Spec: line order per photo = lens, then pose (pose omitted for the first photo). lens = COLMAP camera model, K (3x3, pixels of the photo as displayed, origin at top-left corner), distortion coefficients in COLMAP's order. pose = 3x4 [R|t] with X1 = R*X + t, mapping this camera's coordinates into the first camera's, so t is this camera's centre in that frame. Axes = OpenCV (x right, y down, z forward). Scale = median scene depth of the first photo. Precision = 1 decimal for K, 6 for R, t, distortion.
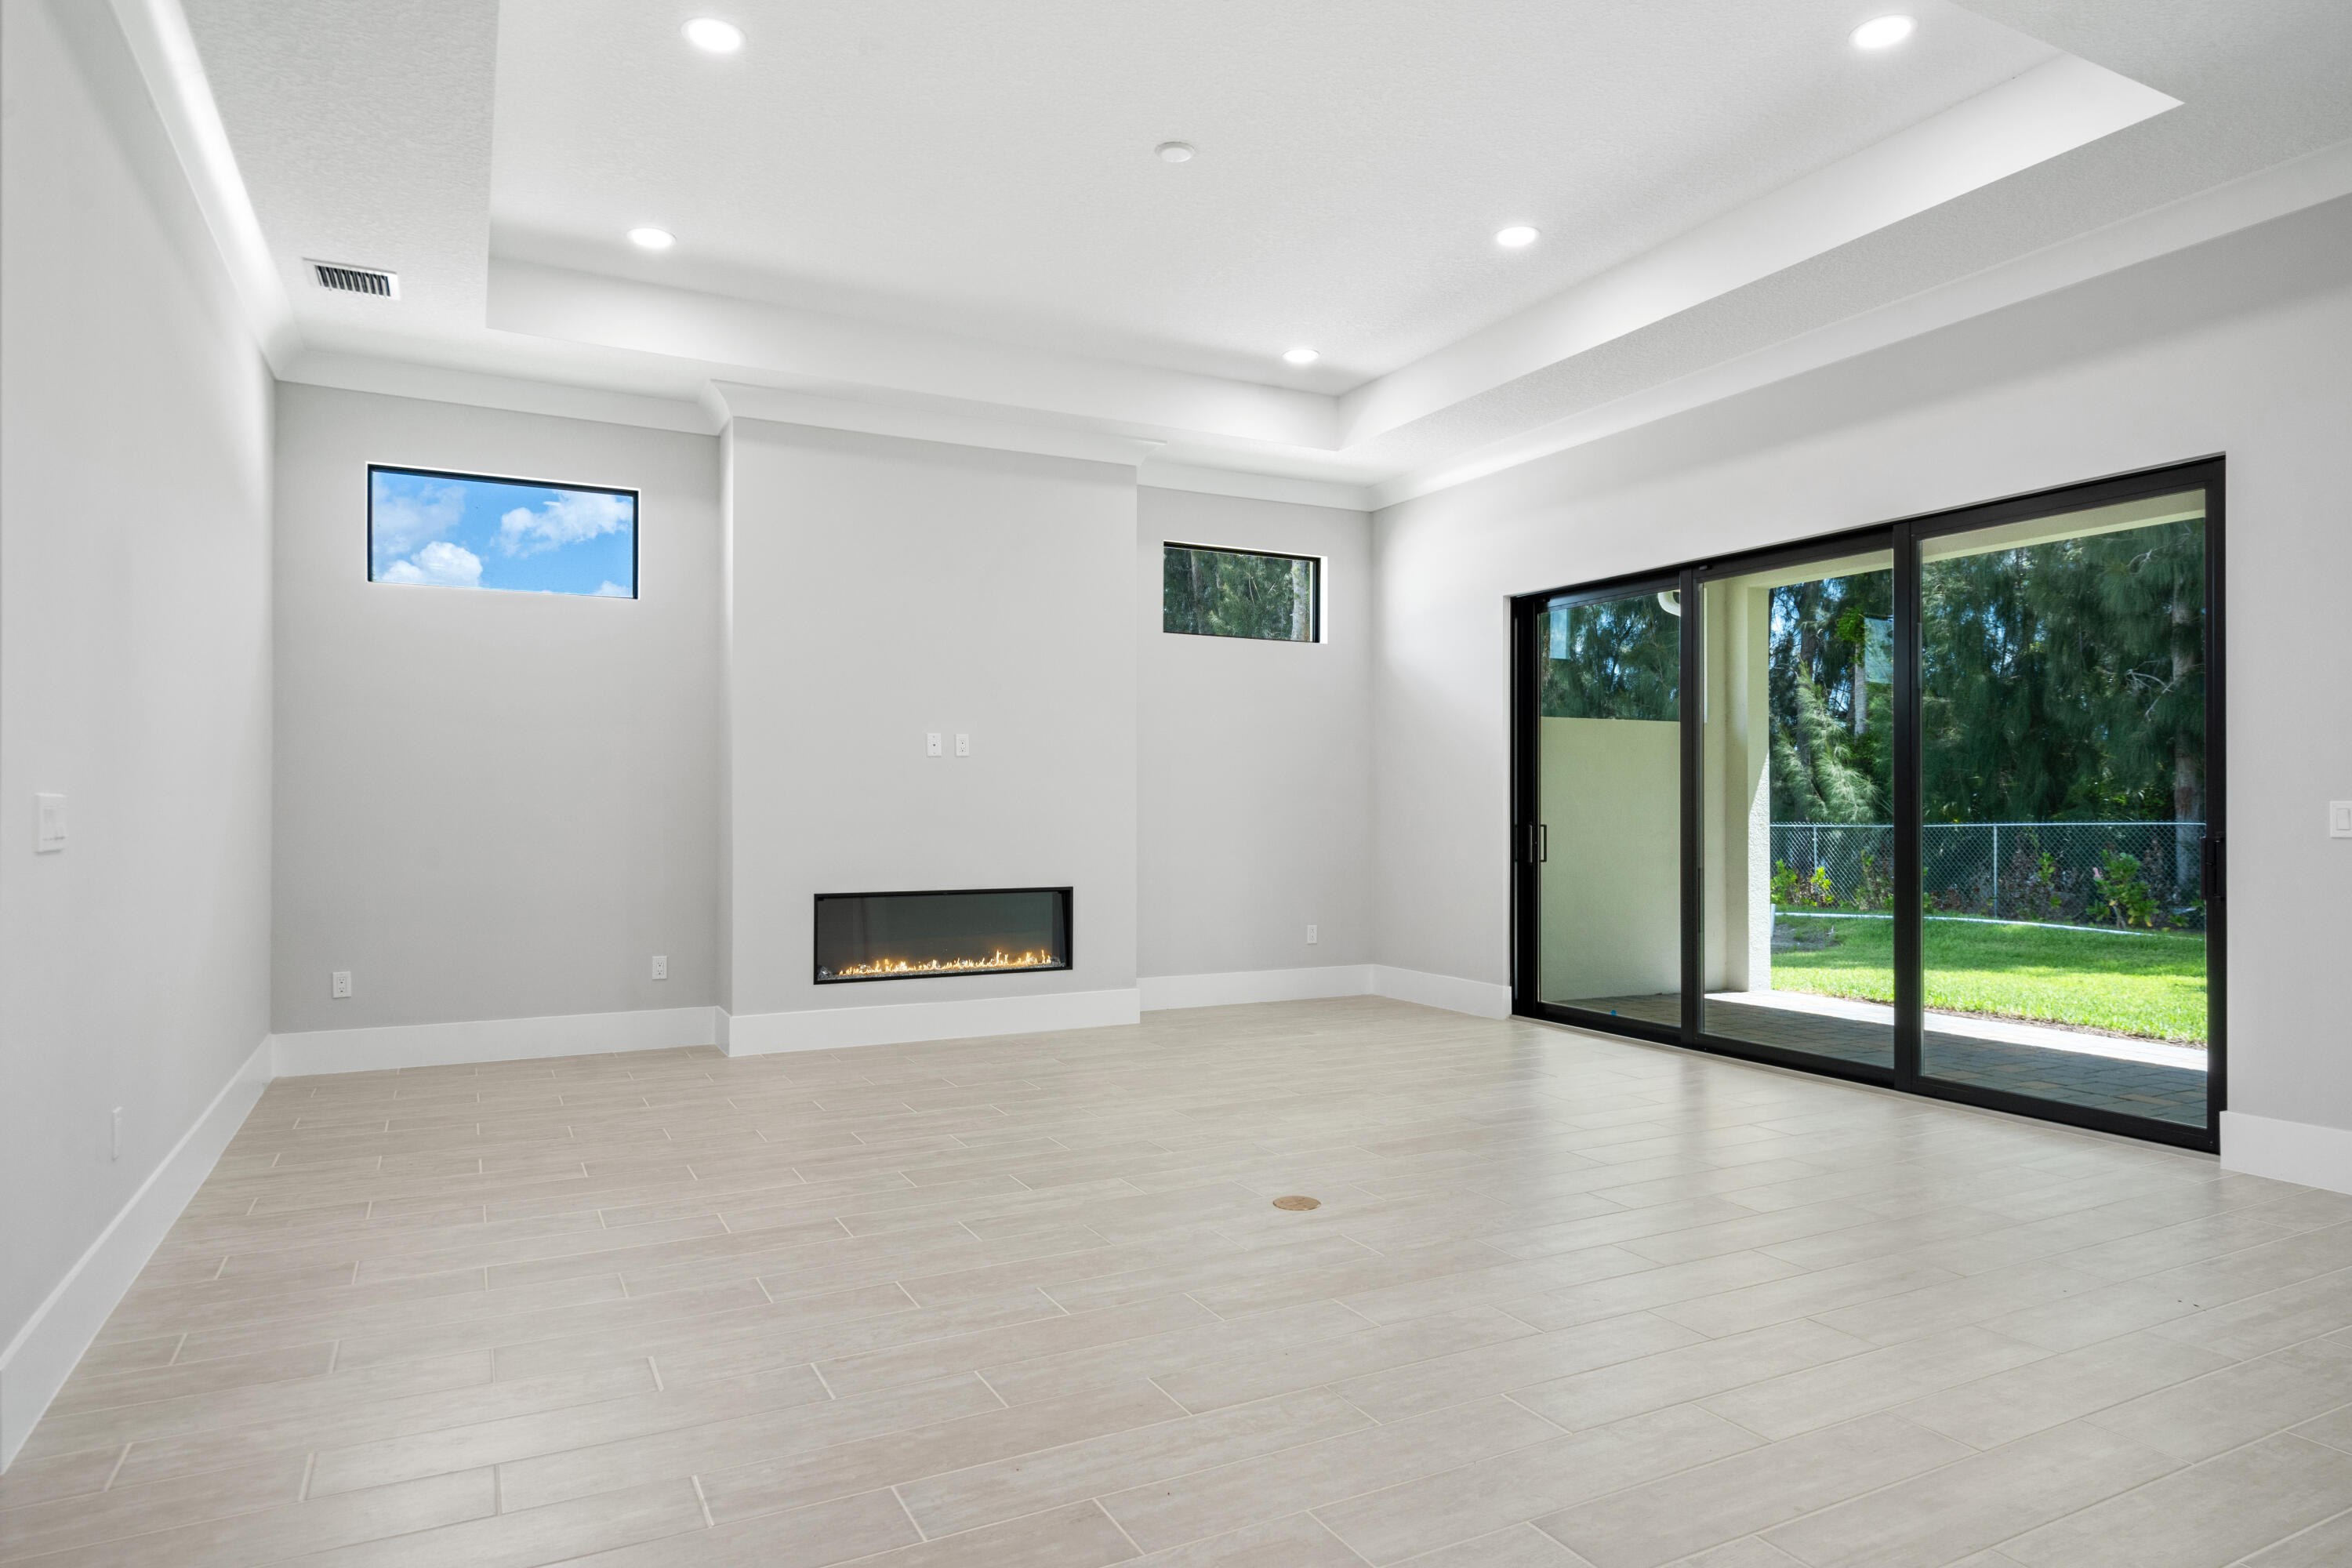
lens RADIAL K [[1402.0, 0, 1196.0], [0, 1402.0, 801.4], [0, 0, 1]] dist [0.009313, 0.000281]
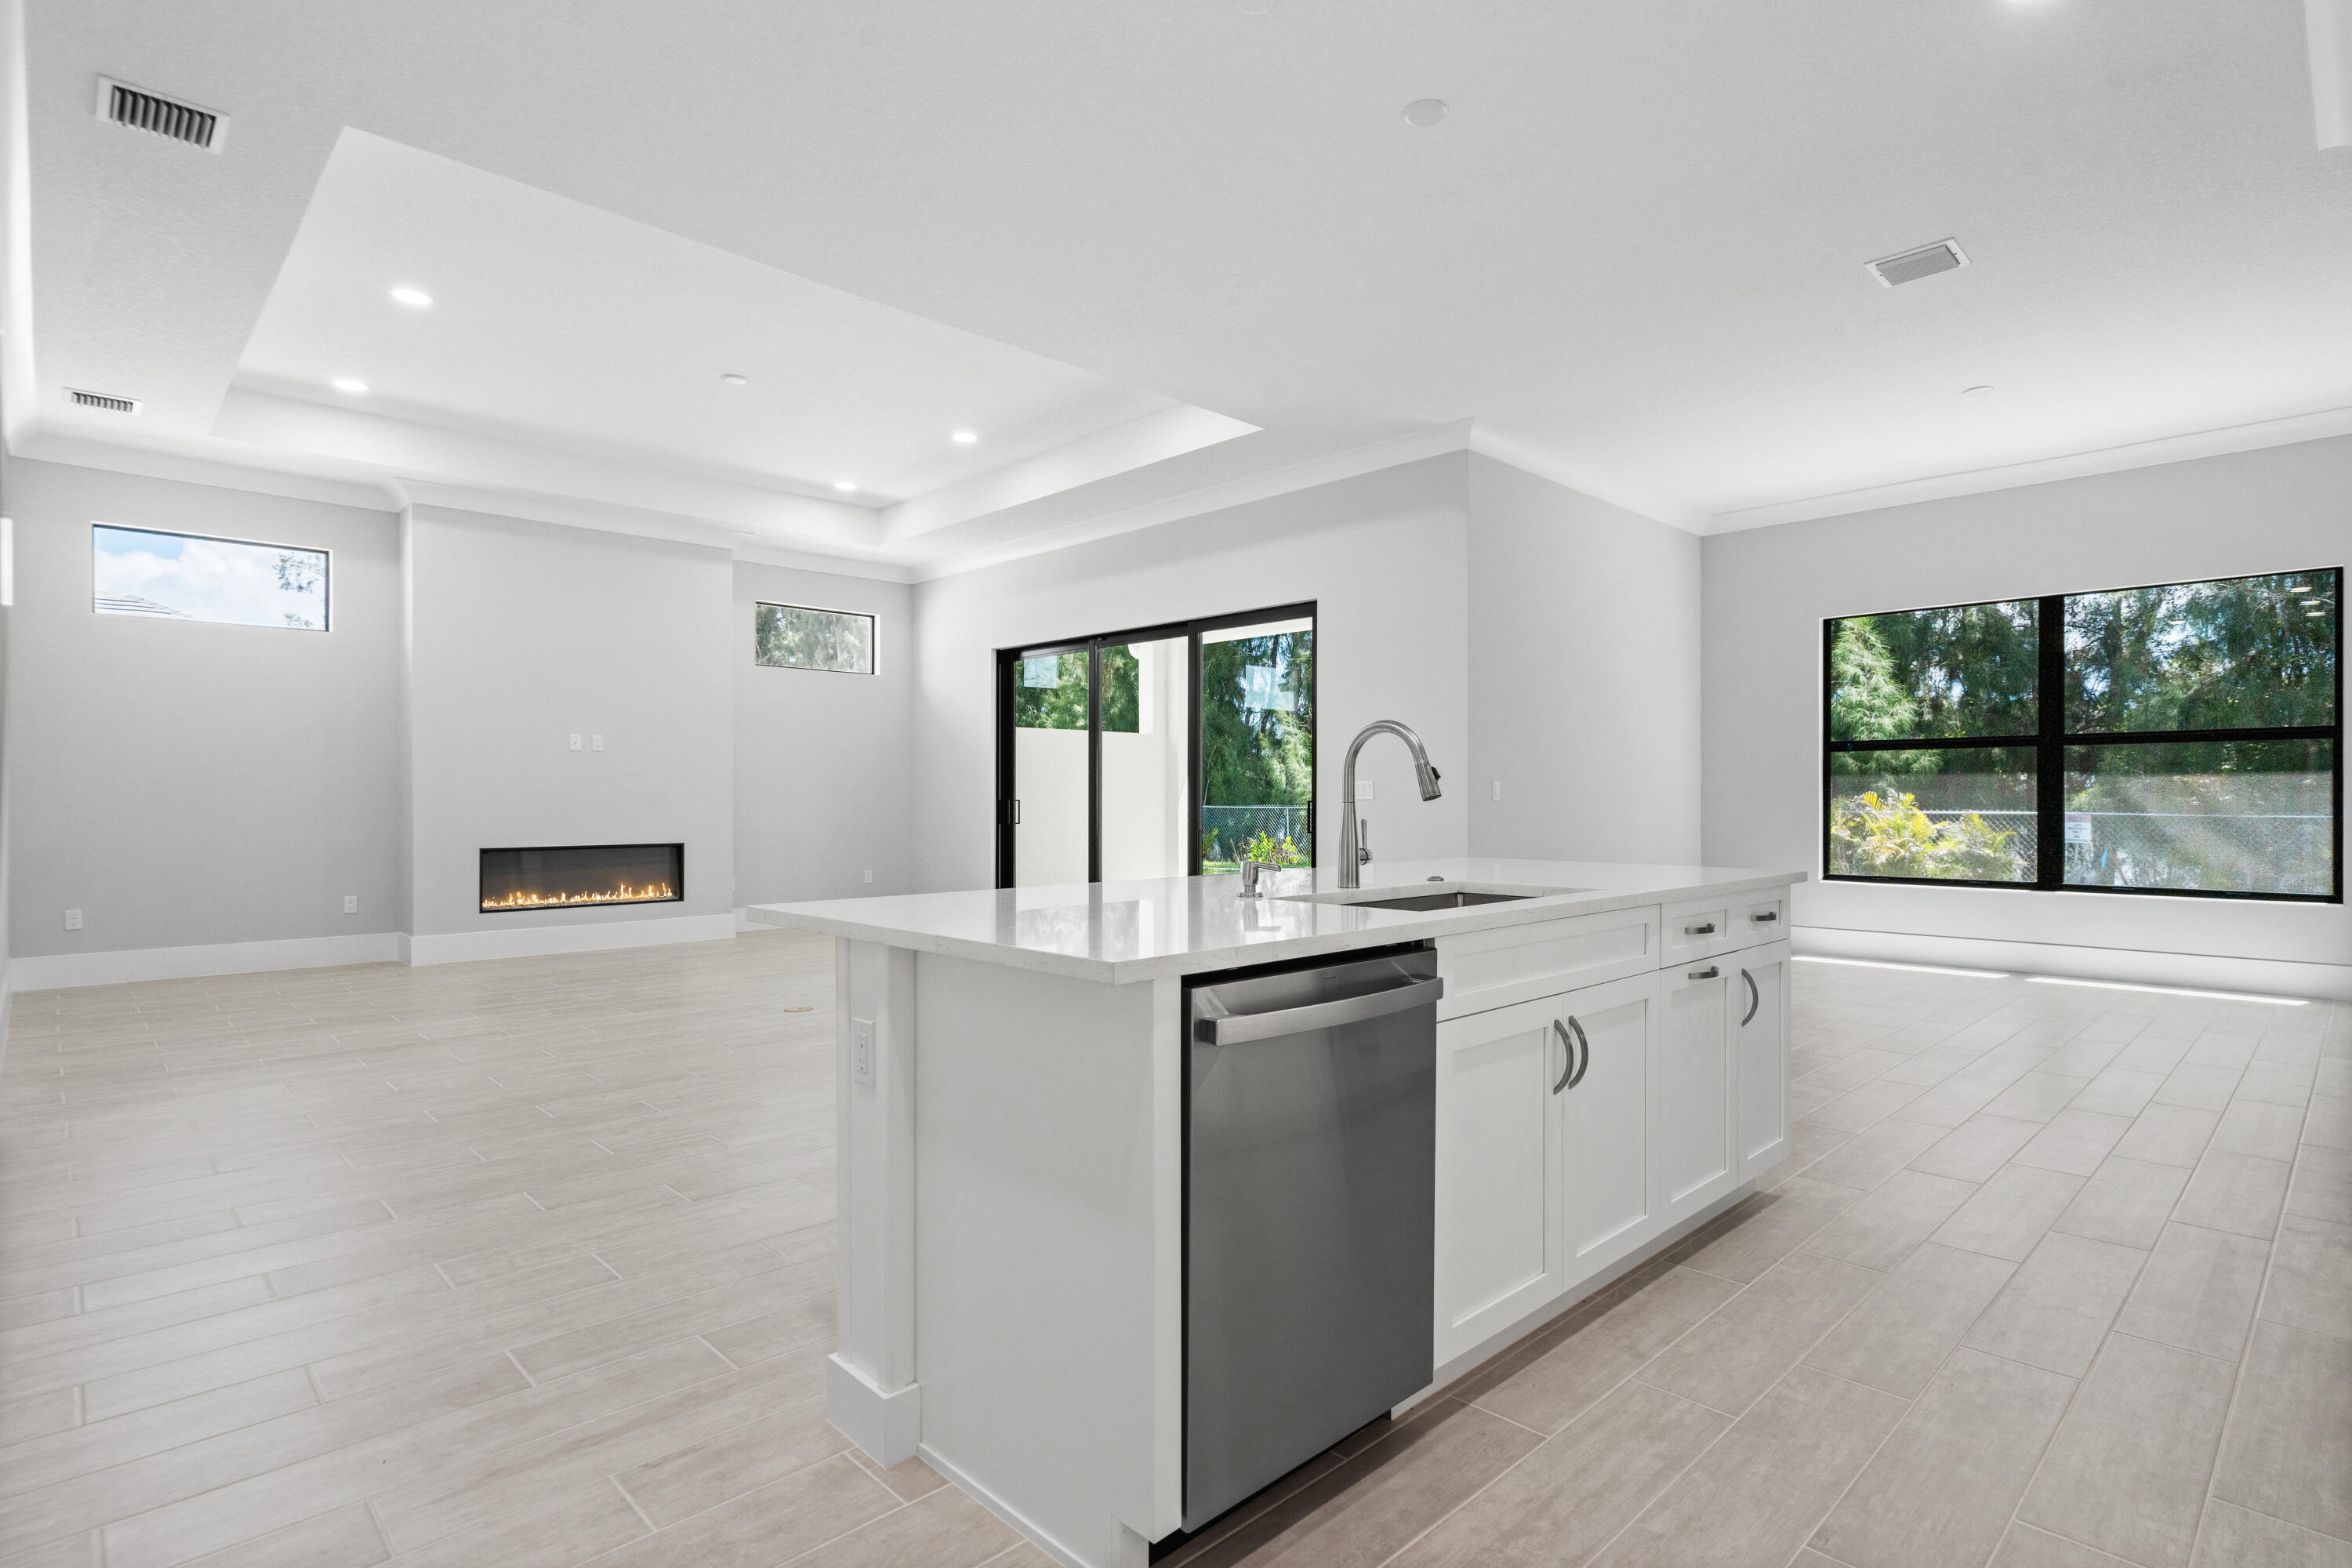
lens RADIAL K [[1180.3, 0, 1195.3], [0, 1180.3, 805.4], [0, 0, 1]] dist [0.005826, 0.001953]
pose [[0.959002, -0.002948, 0.283383, 0.075987], [-0.000116, 0.999942, 0.010795, 0.010863], [-0.283399, -0.010385, 0.958946, -0.327446]]
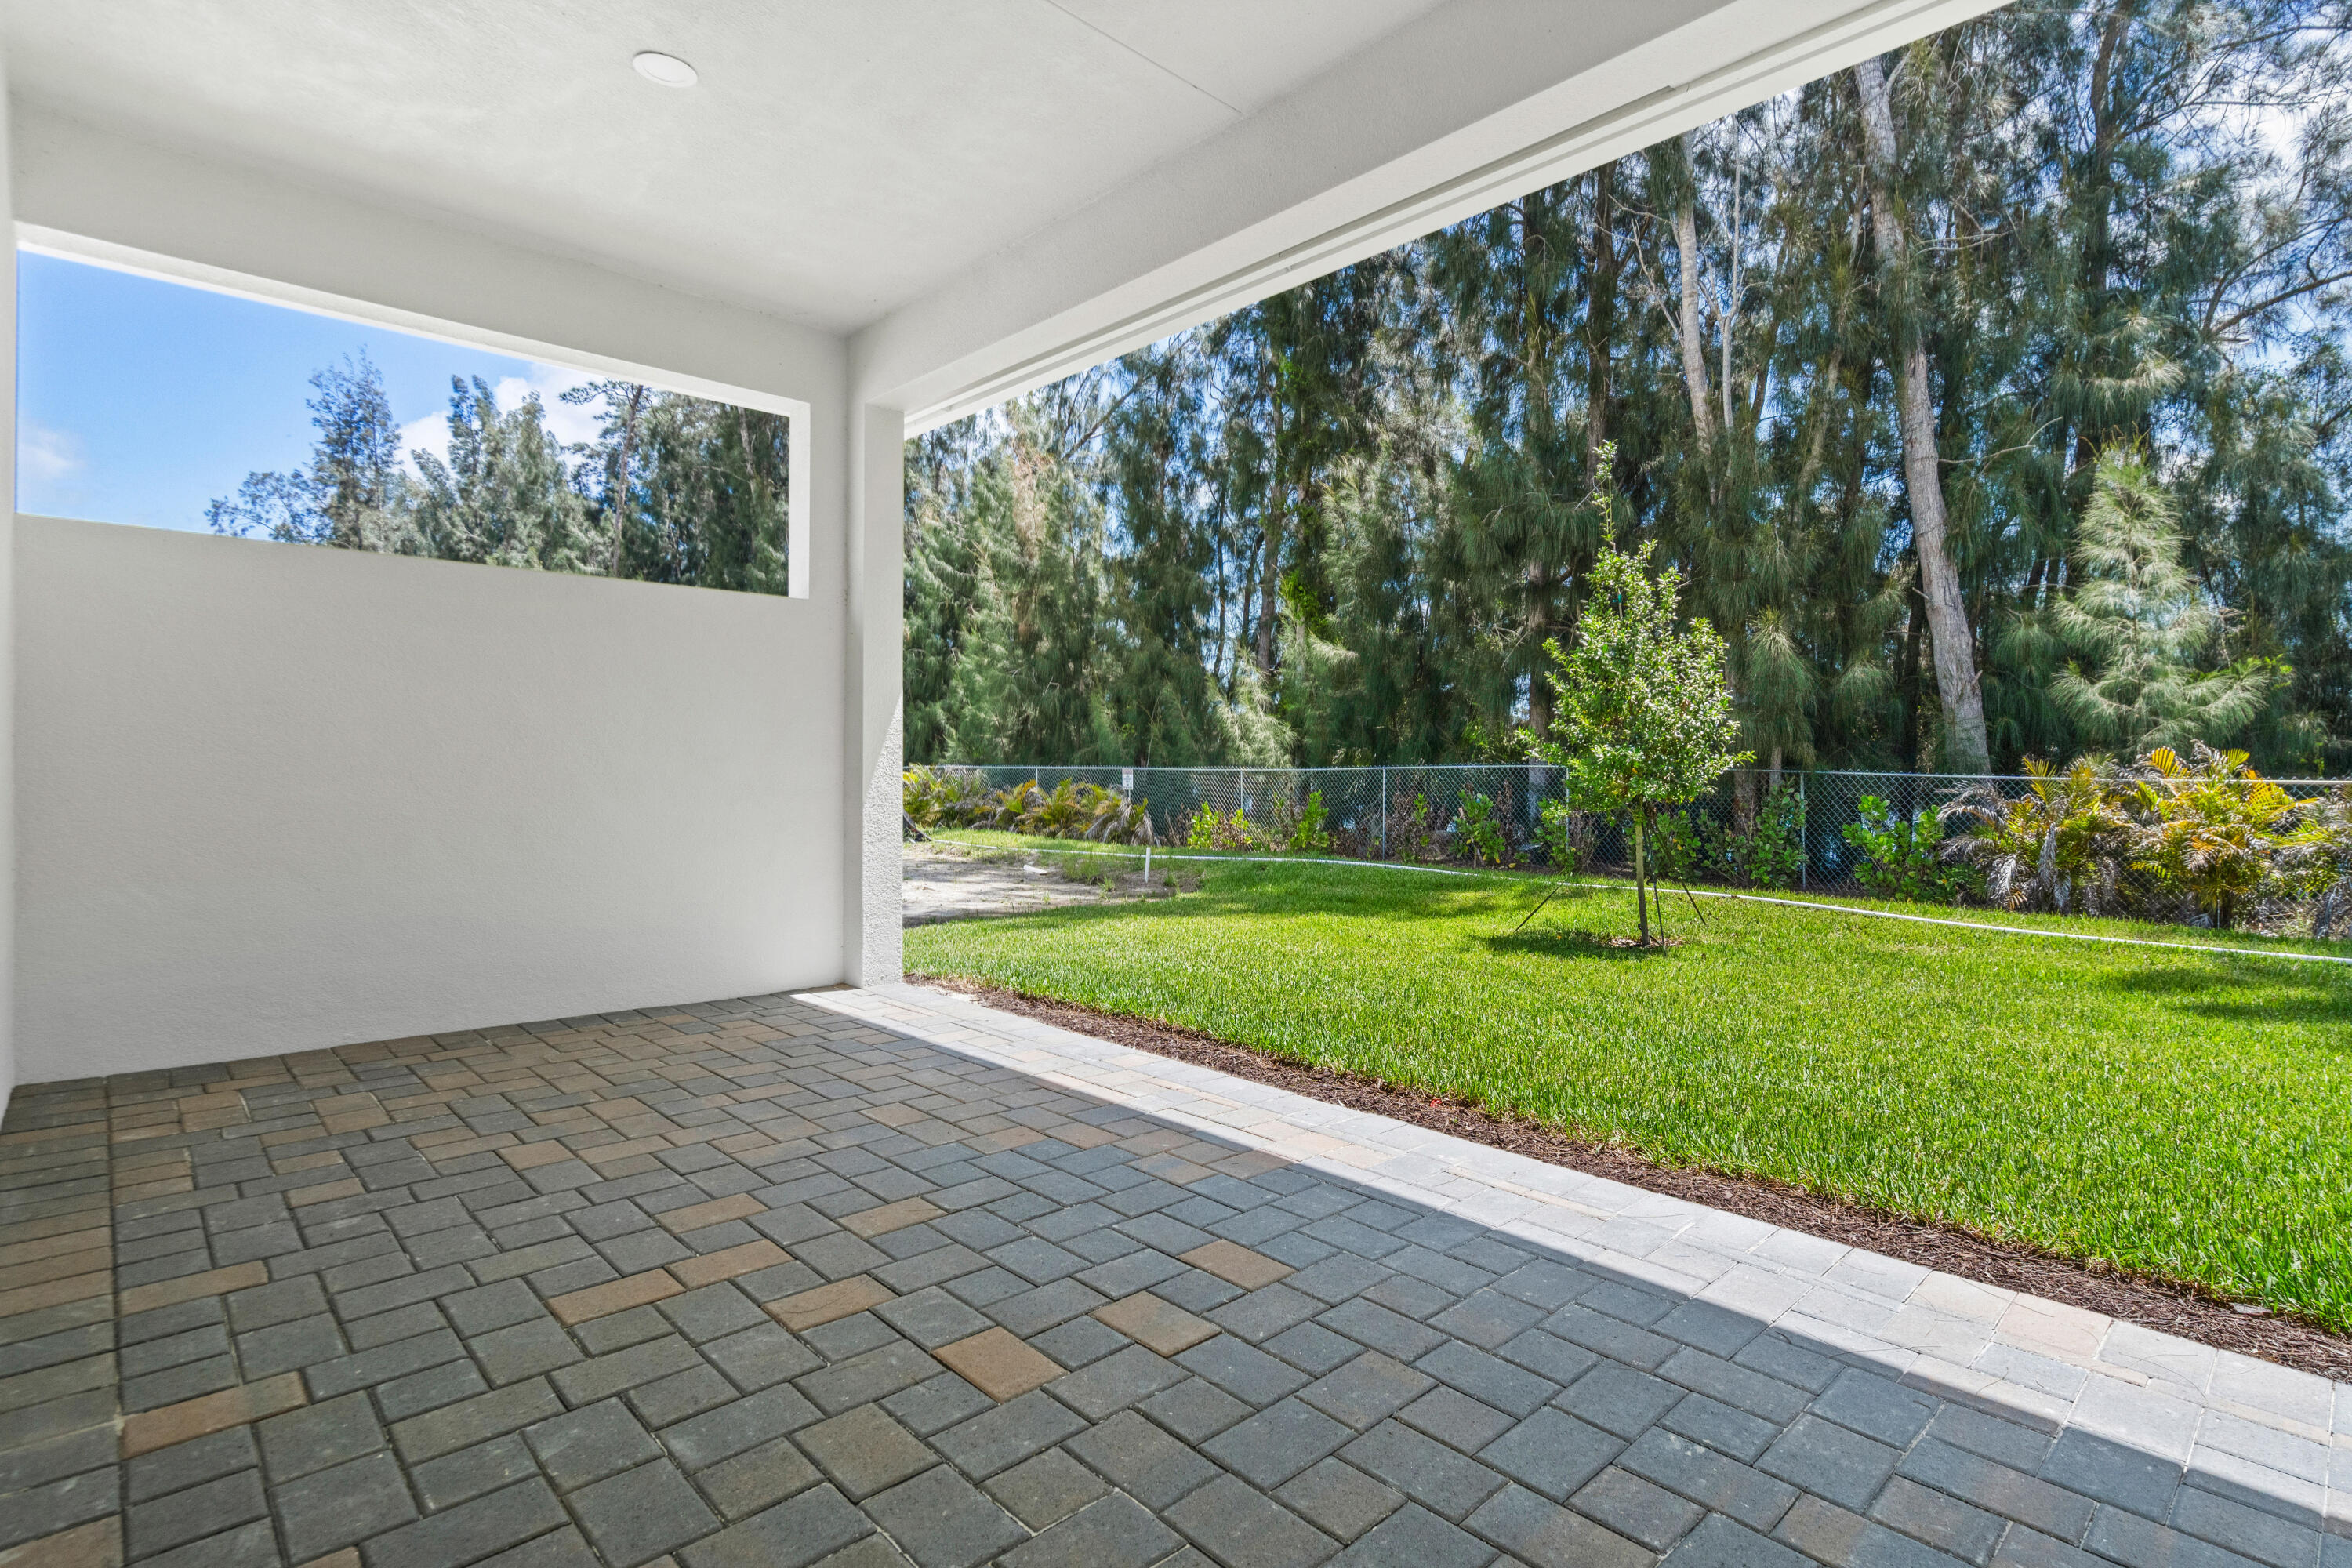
lens RADIAL K [[1131.8, 0, 1169.2], [0, 1131.8, 776.7], [0, 0, 1]] dist [-0.005083, 0.000243]
pose [[0.969594, 0.001249, 0.244718, 0.592294], [-0.005272, 0.999862, 0.015783, 0.031614], [-0.244664, -0.016593, 0.969466, 0.615974]]
